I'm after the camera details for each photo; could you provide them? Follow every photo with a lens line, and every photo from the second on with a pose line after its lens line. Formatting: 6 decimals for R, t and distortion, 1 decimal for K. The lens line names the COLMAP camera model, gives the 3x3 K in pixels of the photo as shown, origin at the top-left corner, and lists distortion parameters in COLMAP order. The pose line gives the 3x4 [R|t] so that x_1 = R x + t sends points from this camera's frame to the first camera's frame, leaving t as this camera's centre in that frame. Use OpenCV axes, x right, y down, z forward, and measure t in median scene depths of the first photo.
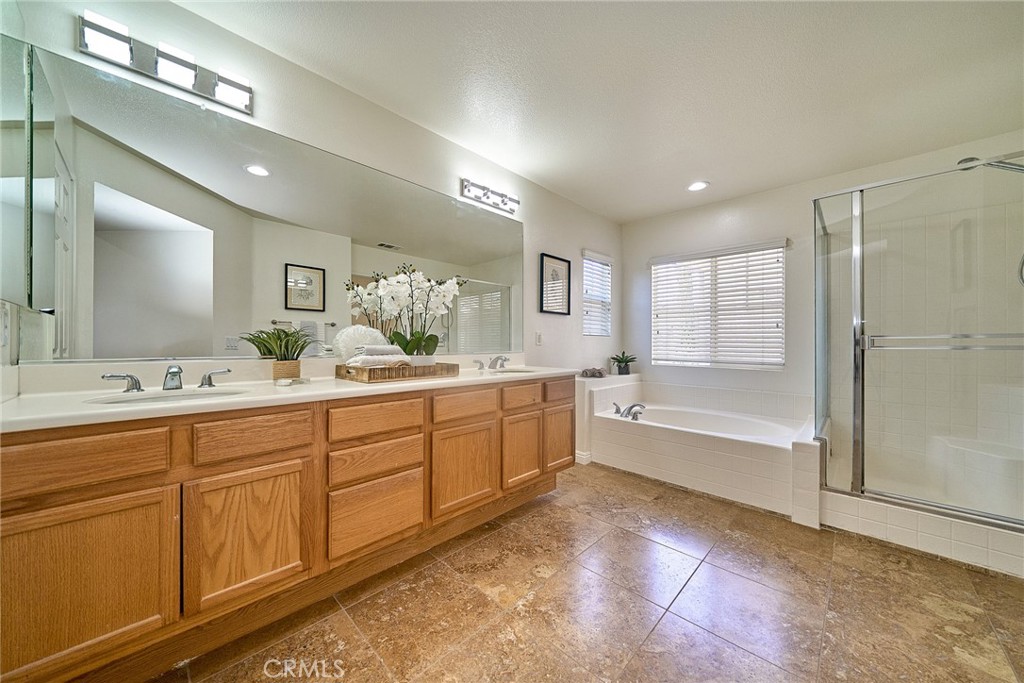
lens RADIAL K [[352.9, 0, 512.0], [0, 352.9, 341.5], [0, 0, 1]] dist [-0.000135, -0.000244]
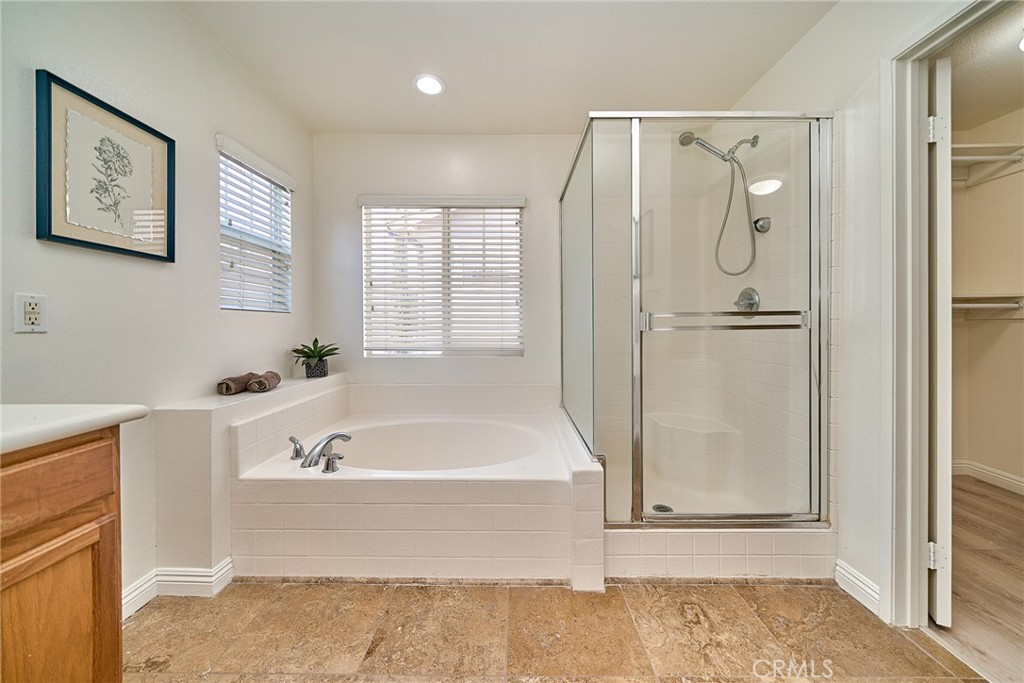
lens RADIAL K [[354.3, 0, 512.0], [0, 354.3, 324.8], [0, 0, 1]] dist [-0.000265, -0.000040]
pose [[0.721259, -0.009457, 0.692601, 0.165229], [0.005134, 0.999952, 0.008308, 0.001582], [-0.692647, -0.002437, 0.721273, 0.395106]]
